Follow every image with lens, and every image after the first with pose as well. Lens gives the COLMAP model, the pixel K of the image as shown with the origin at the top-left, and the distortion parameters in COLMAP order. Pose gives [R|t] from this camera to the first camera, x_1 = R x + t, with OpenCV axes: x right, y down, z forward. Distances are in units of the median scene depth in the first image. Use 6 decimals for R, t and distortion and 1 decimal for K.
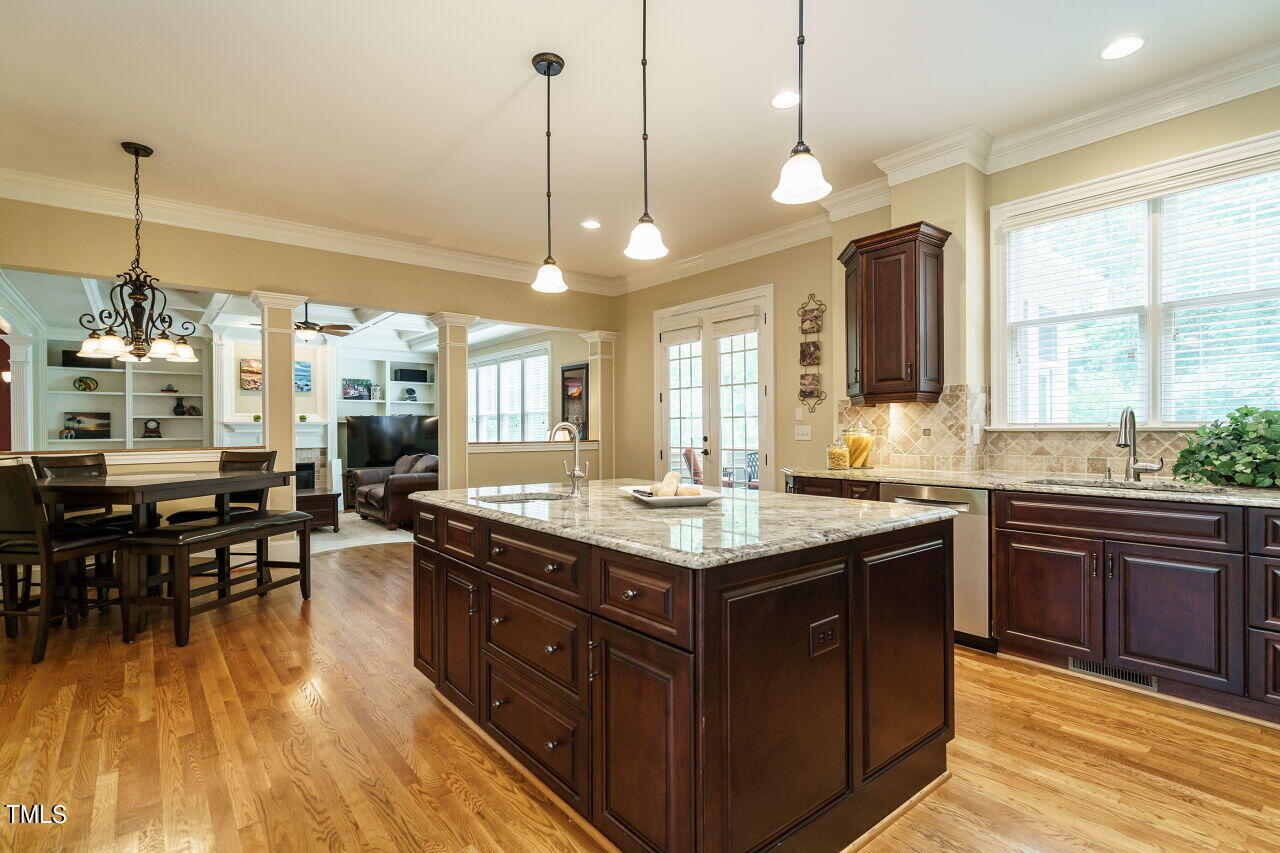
lens RADIAL K [[610.7, 0, 641.8], [0, 610.7, 432.4], [0, 0, 1]] dist [-0.001707, -0.000342]
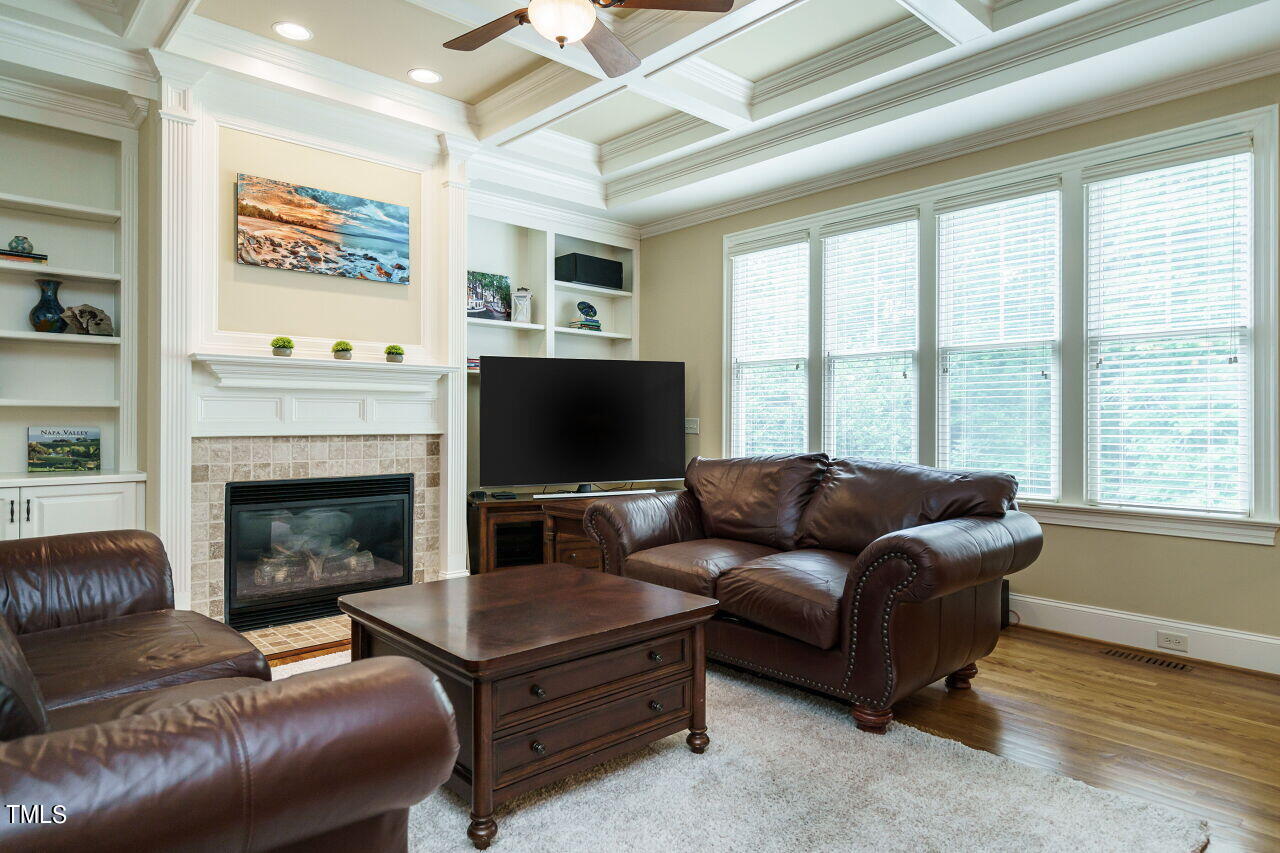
lens RADIAL K [[759.0, 0, 645.7], [0, 759.0, 422.7], [0, 0, 1]] dist [0.007661, 0.002468]
pose [[0.997726, 0.008939, 0.066812, -0.452744], [-0.008746, 0.999957, -0.003180, 0.019786], [-0.066838, 0.002589, 0.997760, 0.552950]]
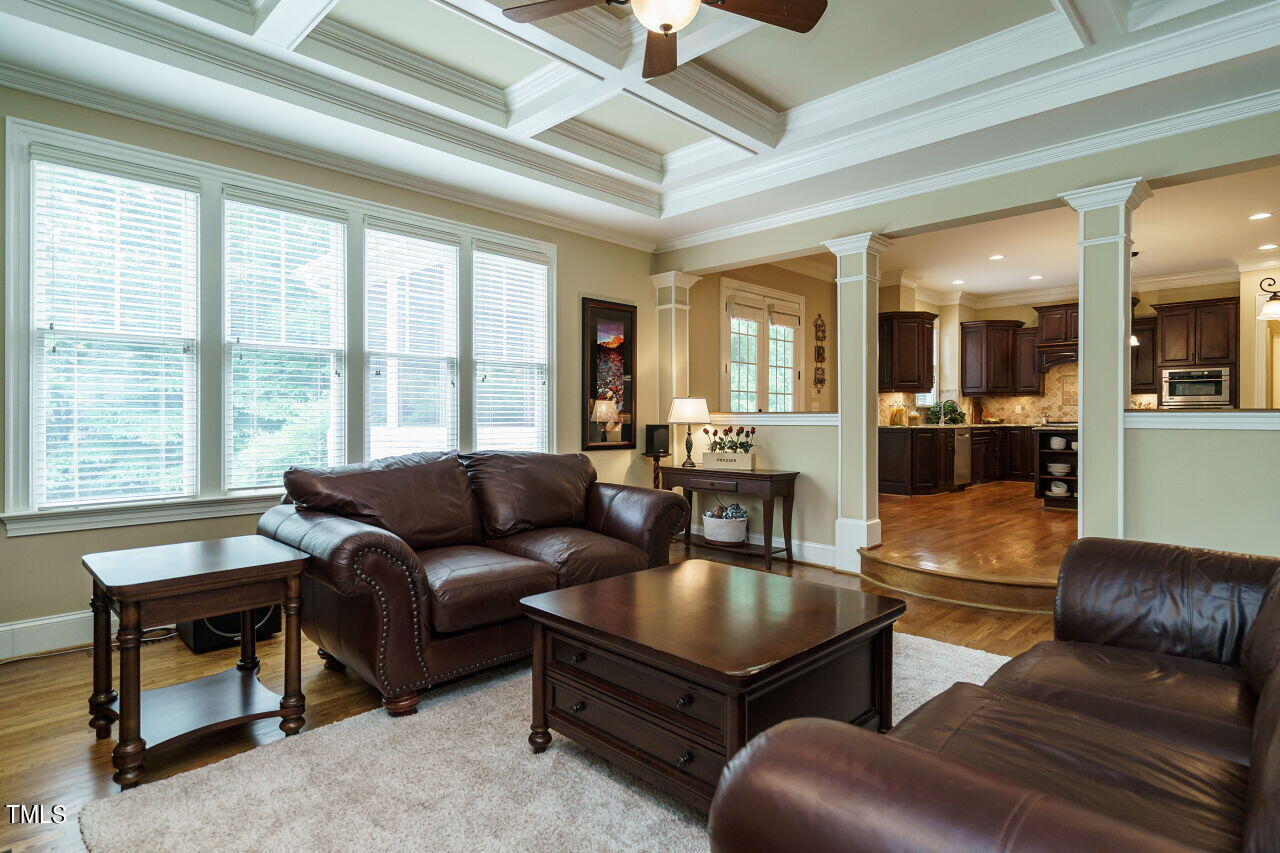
lens RADIAL K [[665.5, 0, 644.8], [0, 665.5, 421.4], [0, 0, 1]] dist [-0.001447, -0.002932]
pose [[-0.111565, -0.002278, 0.993755, -0.708326], [0.002923, 0.999992, 0.002621, 0.017052], [-0.993753, 0.003197, -0.111557, 0.877895]]
